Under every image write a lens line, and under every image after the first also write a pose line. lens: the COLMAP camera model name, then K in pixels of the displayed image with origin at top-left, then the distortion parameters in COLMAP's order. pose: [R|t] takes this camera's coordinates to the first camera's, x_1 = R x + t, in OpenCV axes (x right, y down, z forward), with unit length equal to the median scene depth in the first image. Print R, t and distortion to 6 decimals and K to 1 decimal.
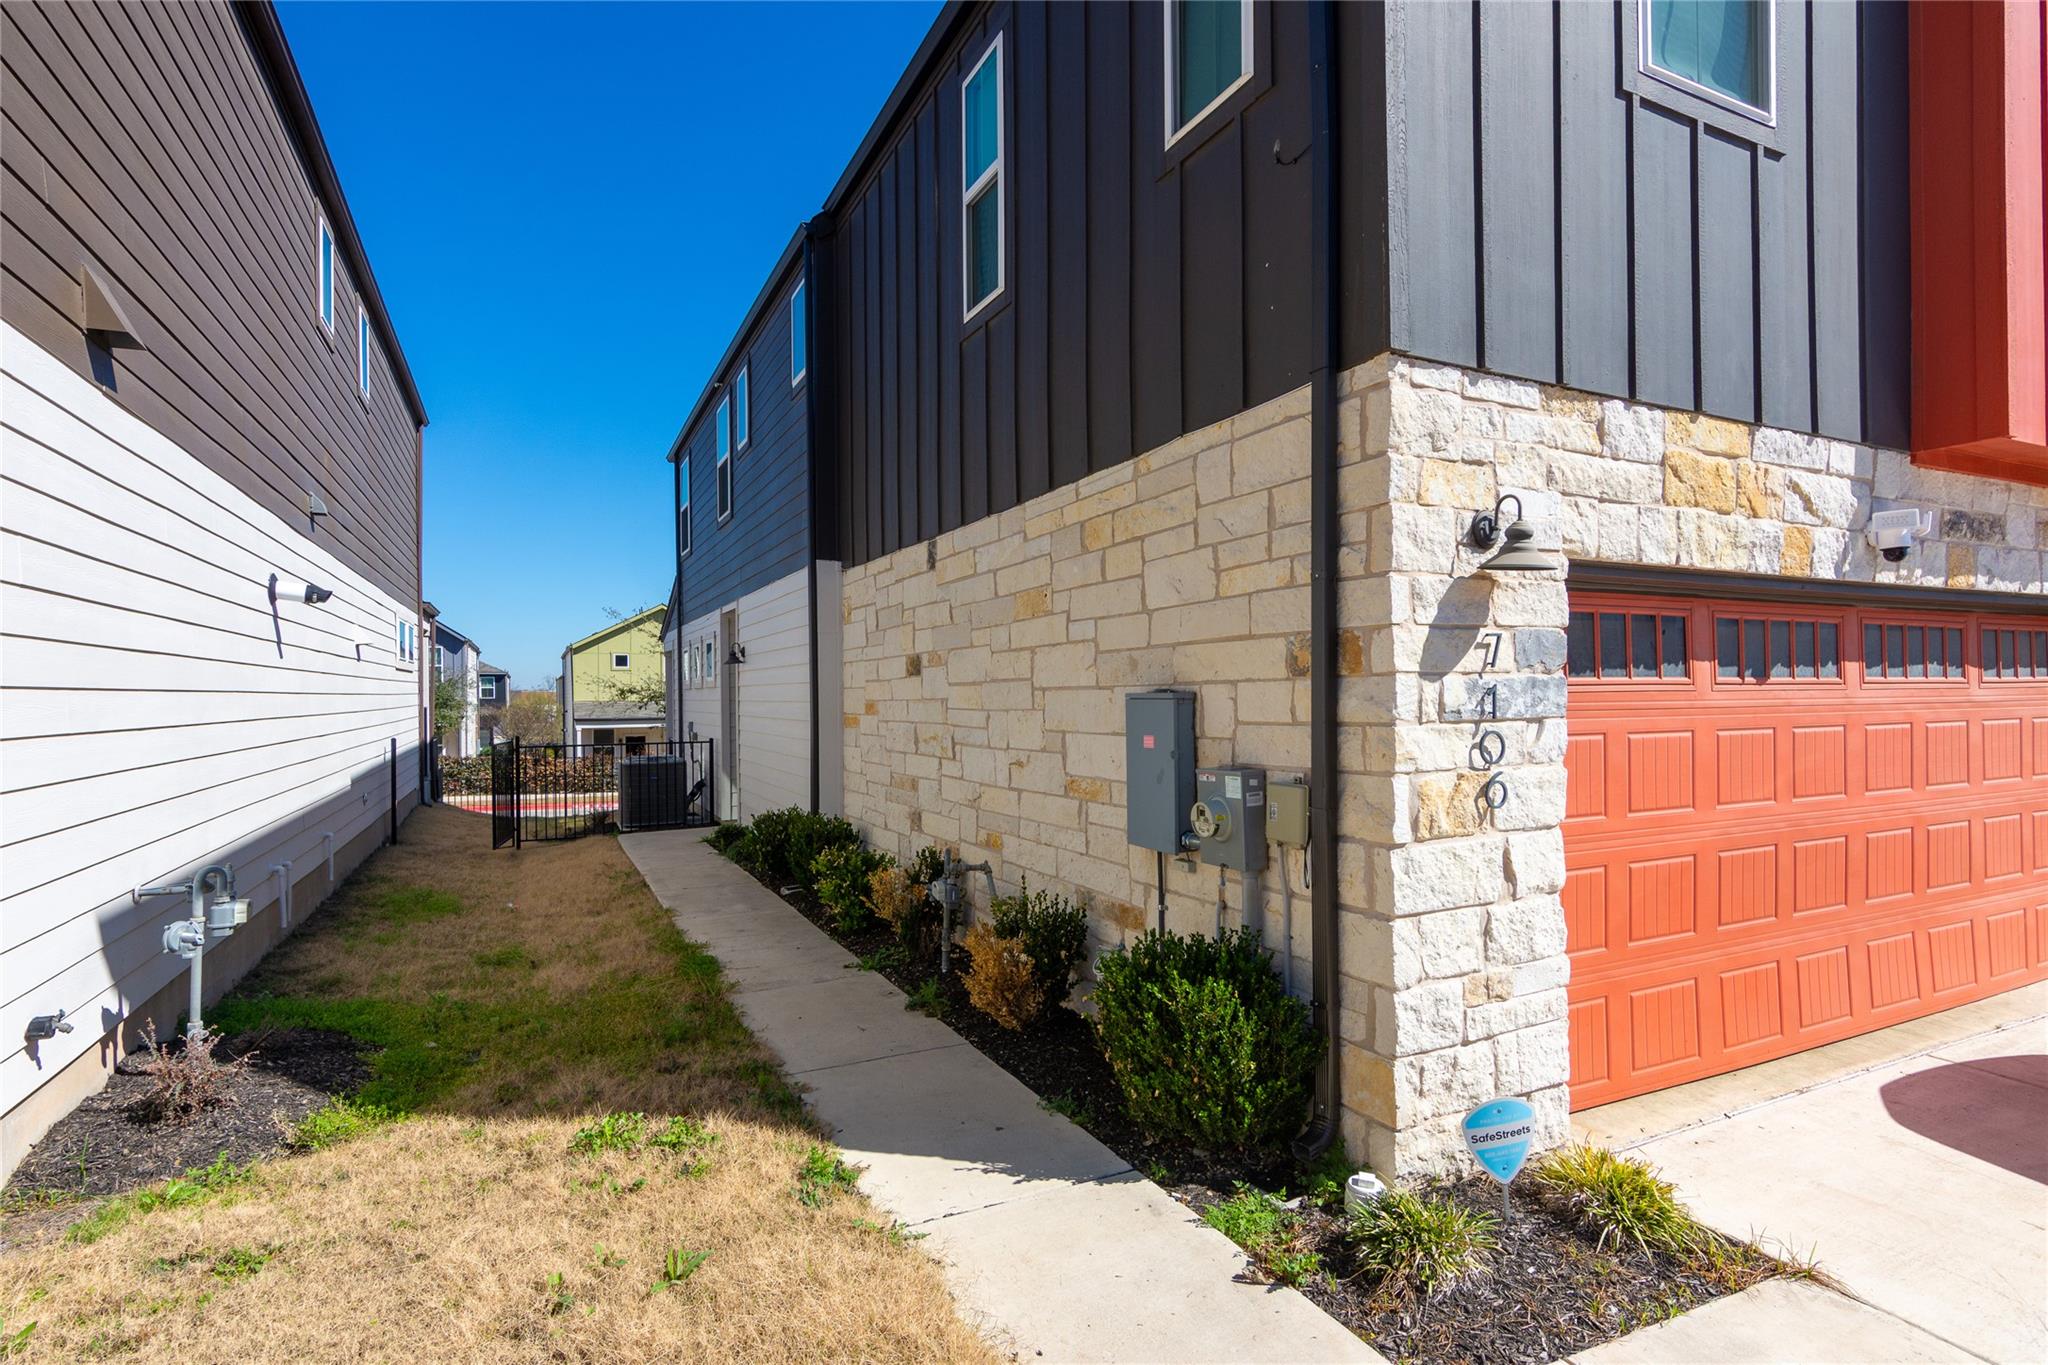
lens RADIAL K [[1013.1, 0, 1018.9], [0, 1013.1, 685.8], [0, 0, 1]] dist [-0.002801, -0.000148]
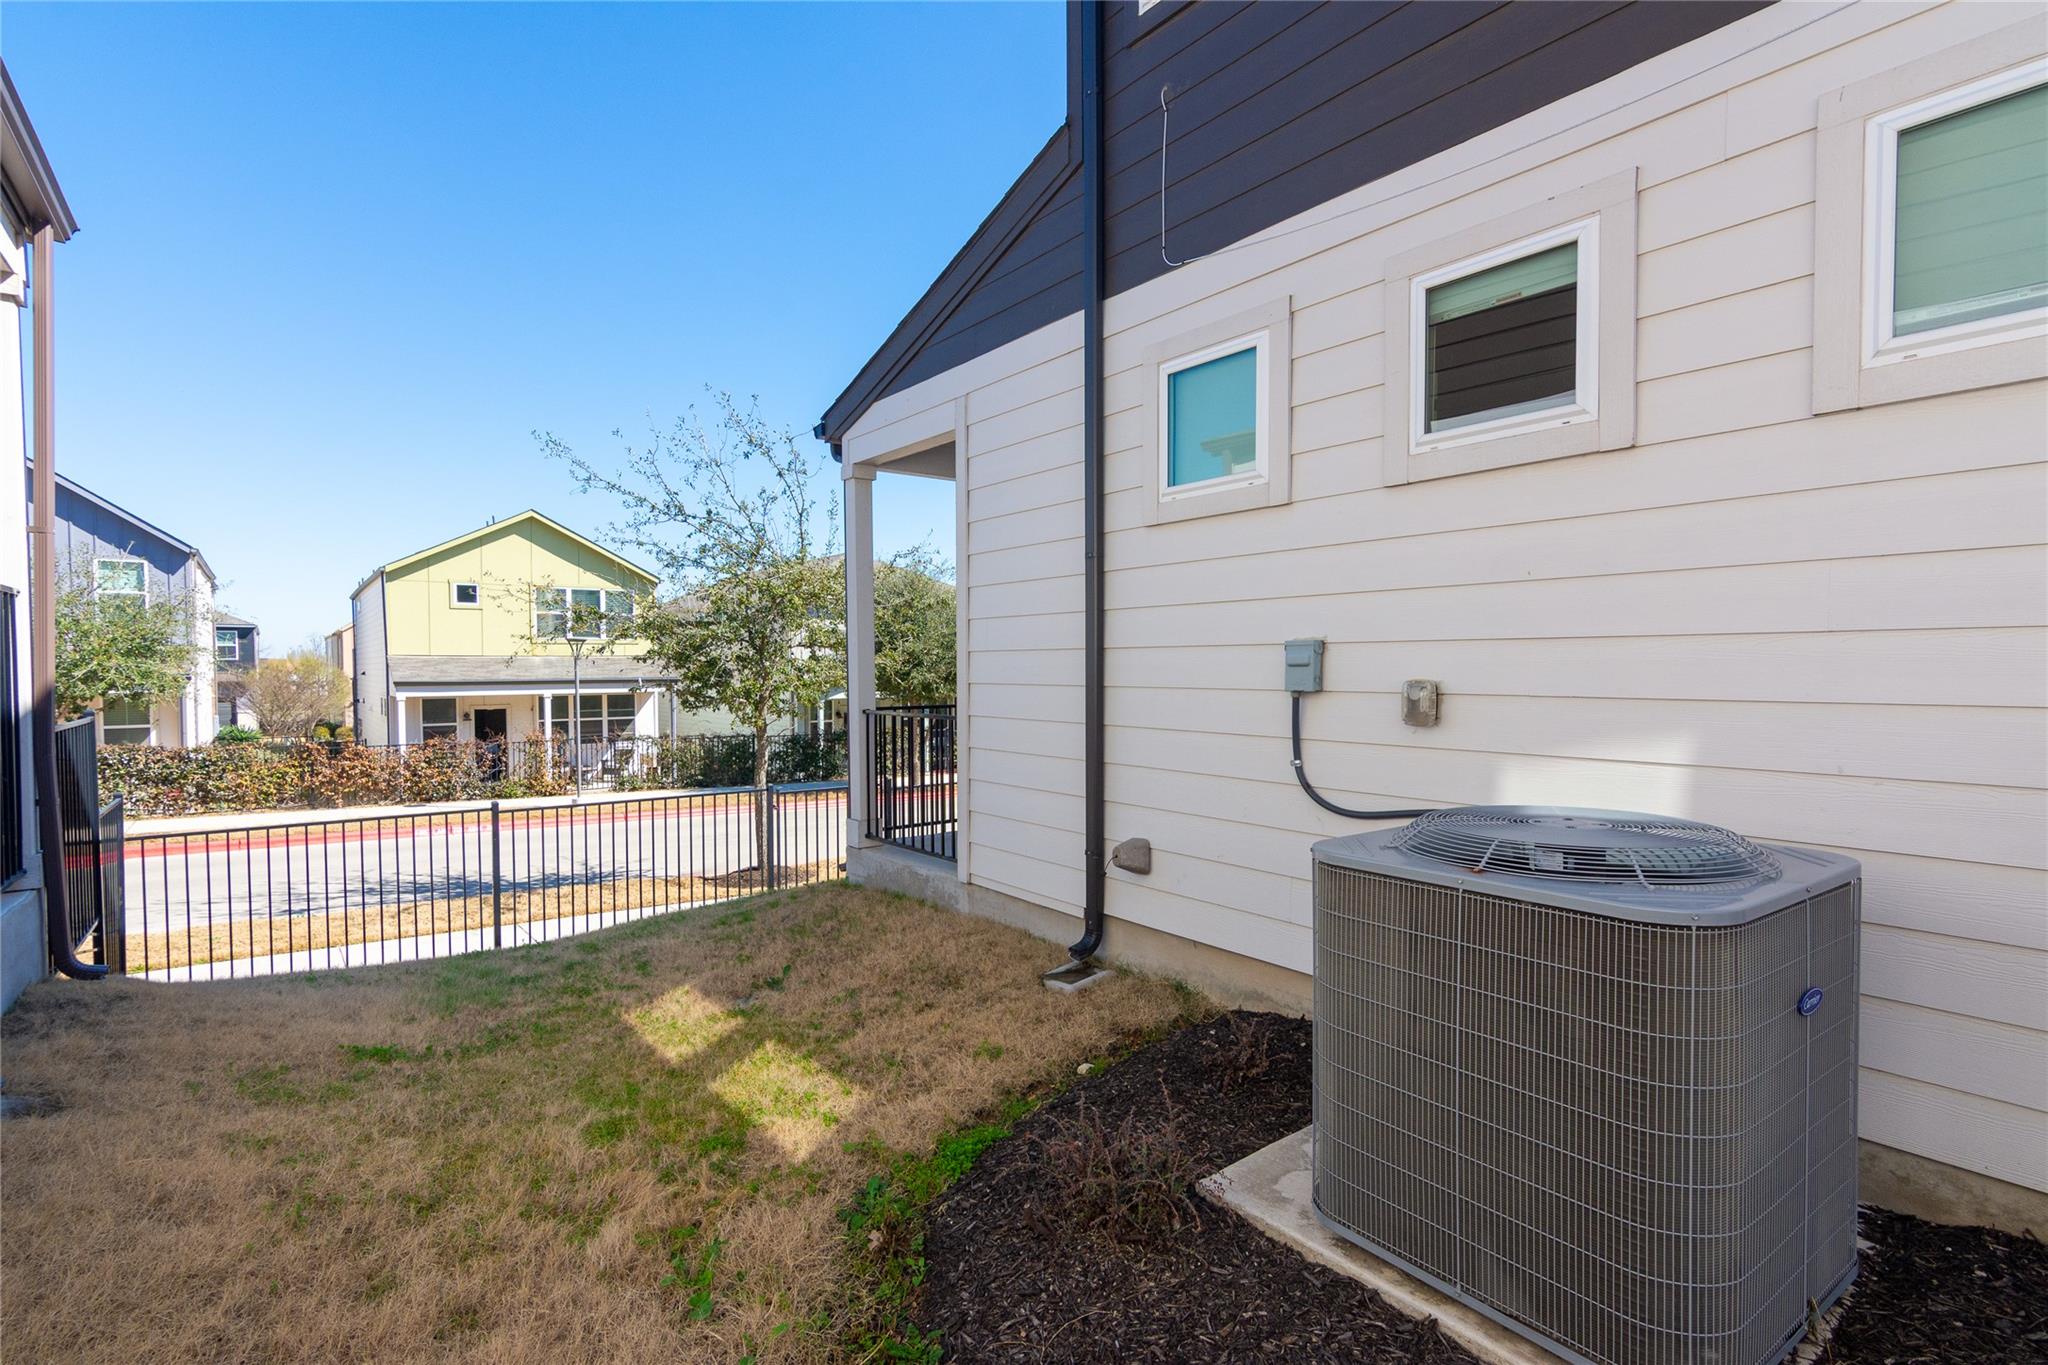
lens RADIAL K [[999.2, 0, 1022.3], [0, 999.2, 682.8], [0, 0, 1]] dist [0.005685, 0.001462]
pose [[0.981342, -0.005865, 0.192180, -0.166615], [0.001906, 0.999782, 0.020778, 0.020002], [-0.192260, -0.020024, 0.981140, 0.300488]]
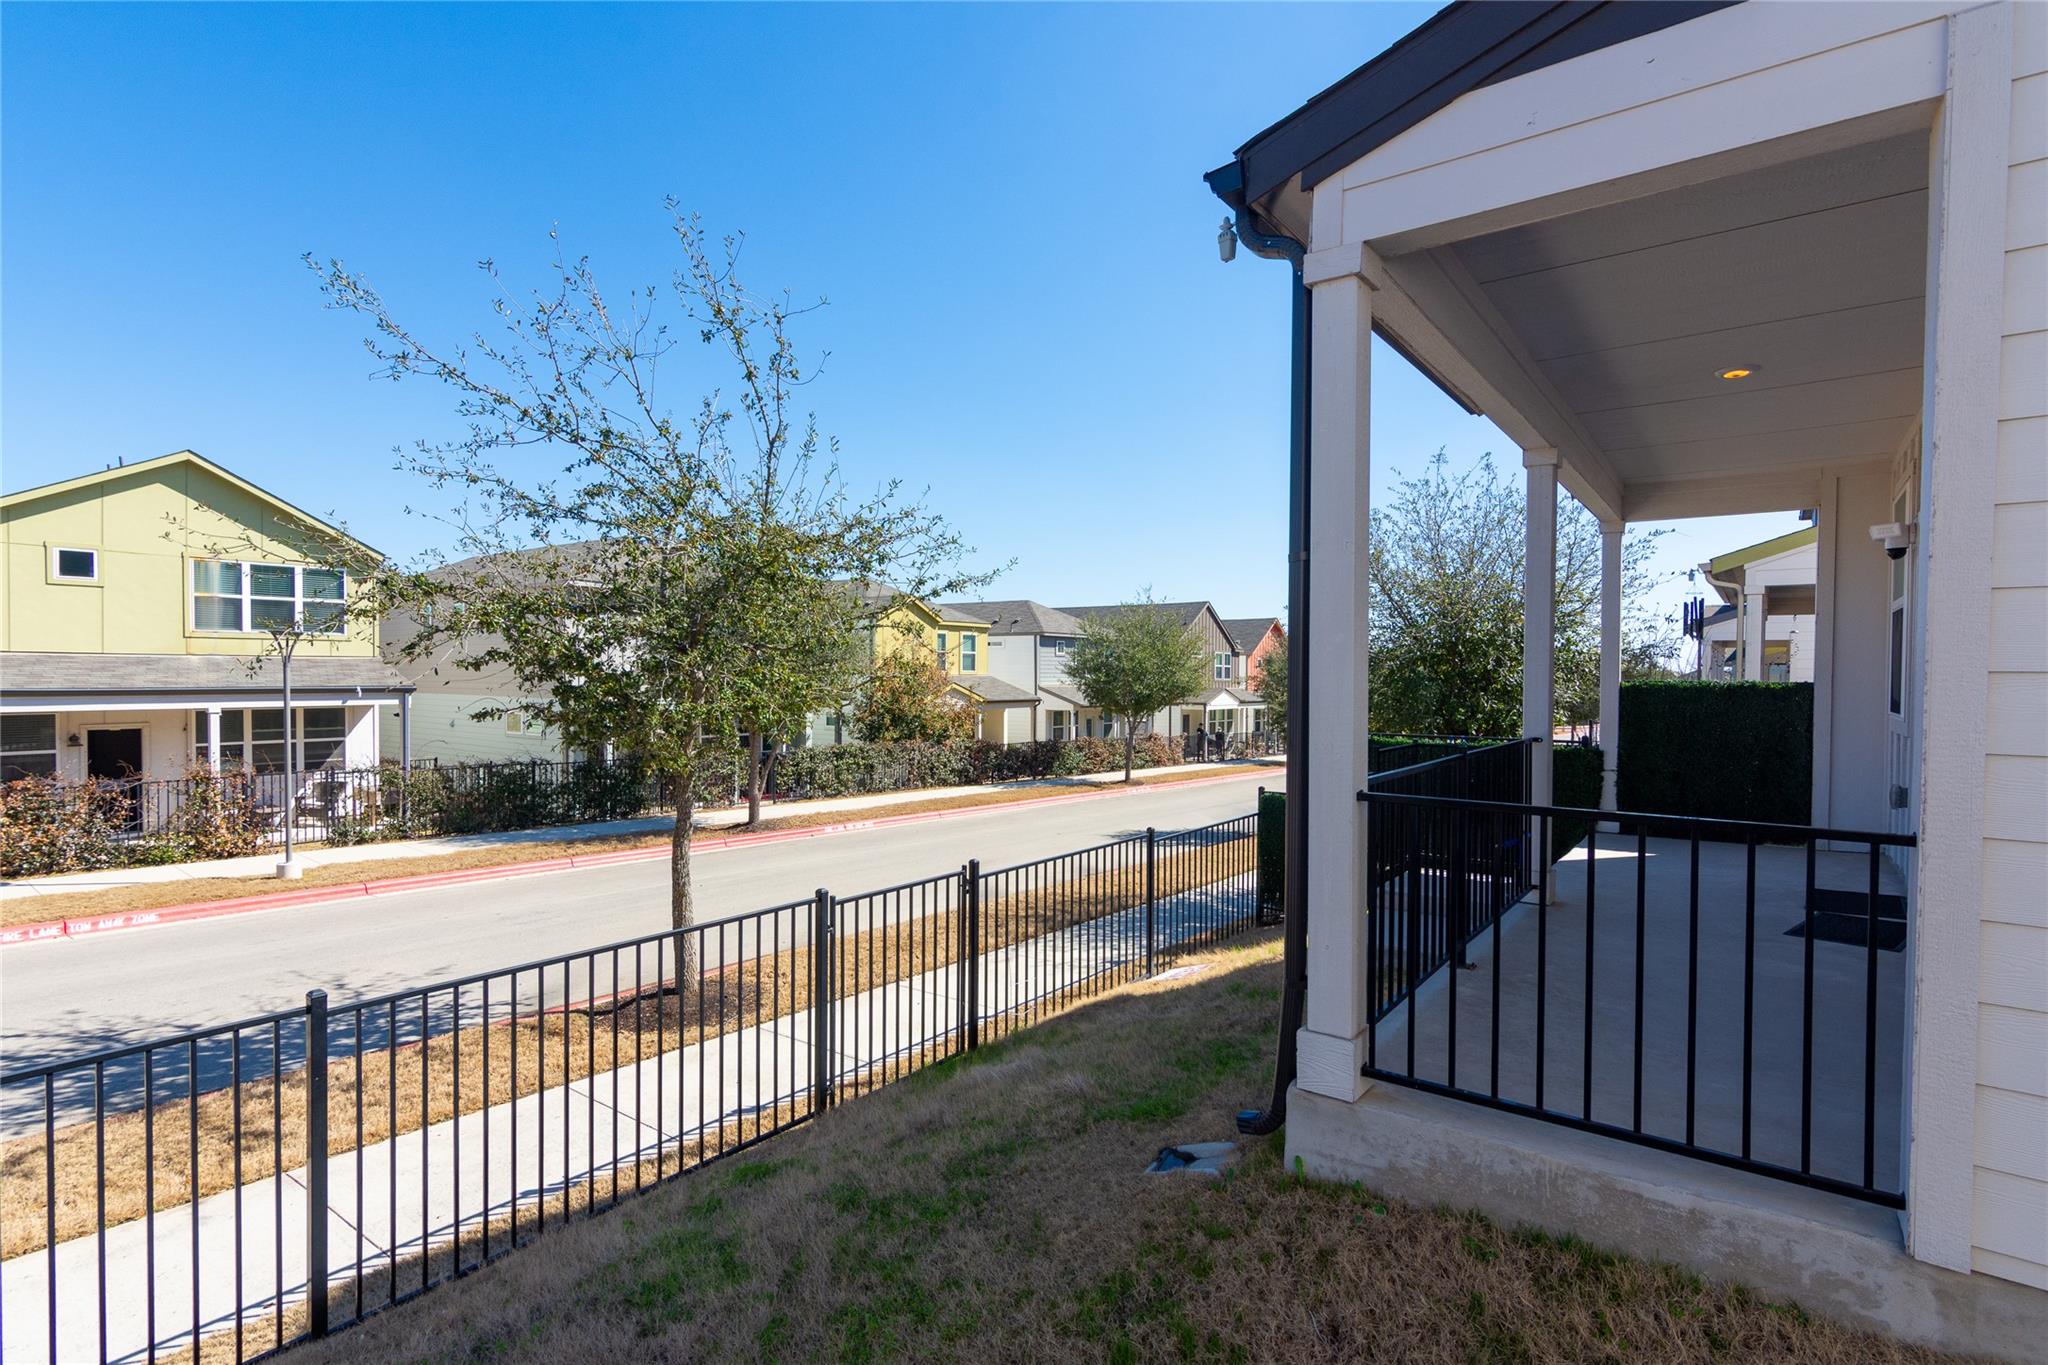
lens RADIAL K [[999.2, 0, 1026.5], [0, 999.2, 679.5], [0, 0, 1]] dist [0.005685, 0.001462]
pose [[0.893807, 0.003081, 0.448442, -0.215151], [-0.008437, 0.999915, 0.009948, 0.019009], [-0.448373, -0.012675, 0.893757, 0.409484]]
